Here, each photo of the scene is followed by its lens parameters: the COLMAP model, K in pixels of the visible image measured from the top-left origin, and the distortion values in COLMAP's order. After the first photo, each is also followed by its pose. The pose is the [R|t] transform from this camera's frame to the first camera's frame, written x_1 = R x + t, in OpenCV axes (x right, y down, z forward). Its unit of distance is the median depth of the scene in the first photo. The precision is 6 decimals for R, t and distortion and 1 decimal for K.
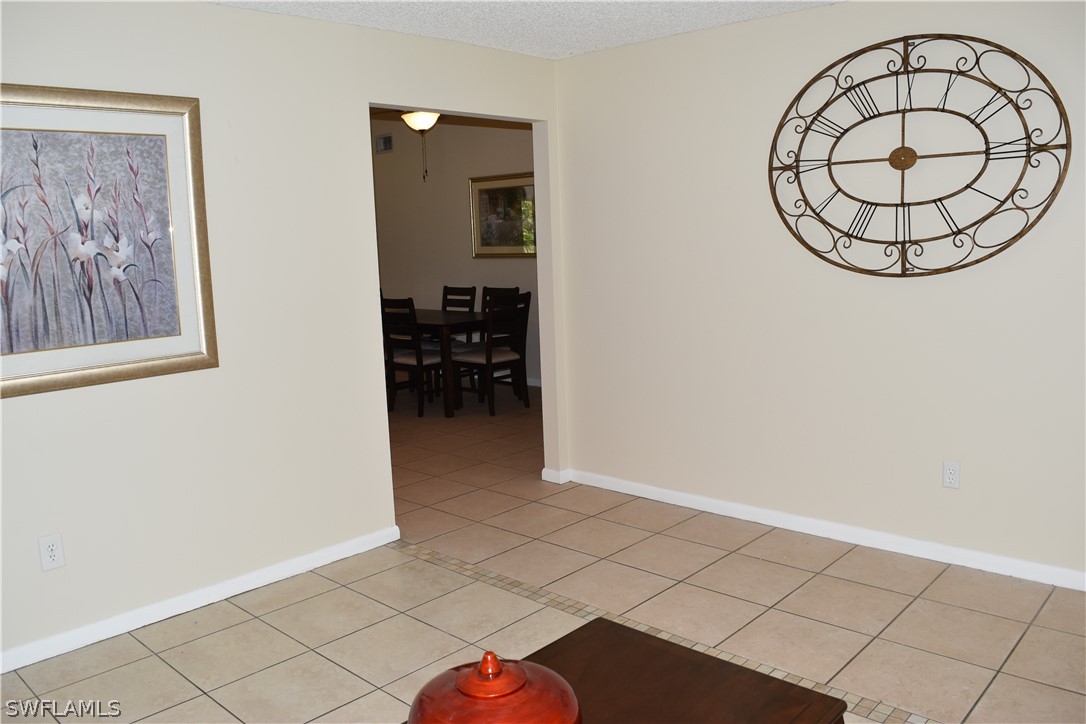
lens RADIAL K [[849.5, 0, 547.2], [0, 849.5, 362.4], [0, 0, 1]] dist [-0.097637, 0.025732]
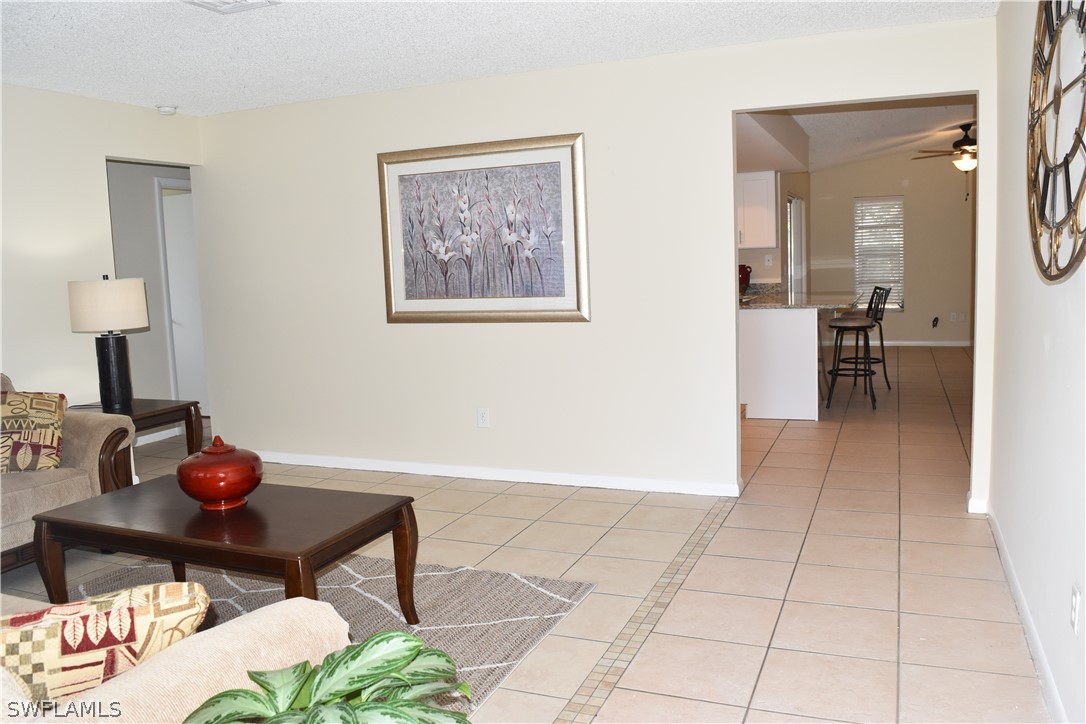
lens RADIAL K [[849.5, 0, 547.2], [0, 849.5, 362.4], [0, 0, 1]] dist [-0.097637, 0.025732]
pose [[0.345598, 0.130964, -0.929199, 1.032990], [-0.114380, 0.988709, 0.096810, -0.064491], [0.931386, 0.072824, 0.356676, 0.481792]]
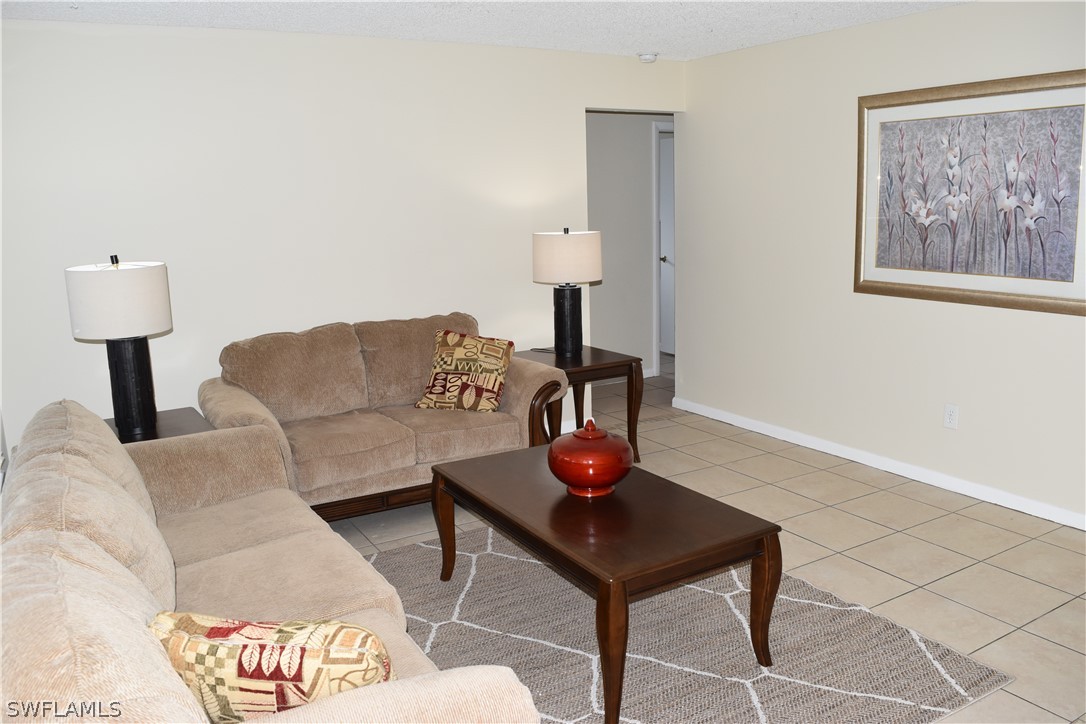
lens RADIAL K [[849.5, 0, 547.2], [0, 849.5, 362.4], [0, 0, 1]] dist [-0.097637, 0.025732]
pose [[-0.281646, 0.216258, -0.934831, 0.892587], [-0.109821, 0.960603, 0.255307, -0.144292], [0.953213, 0.174570, -0.246800, 0.661904]]
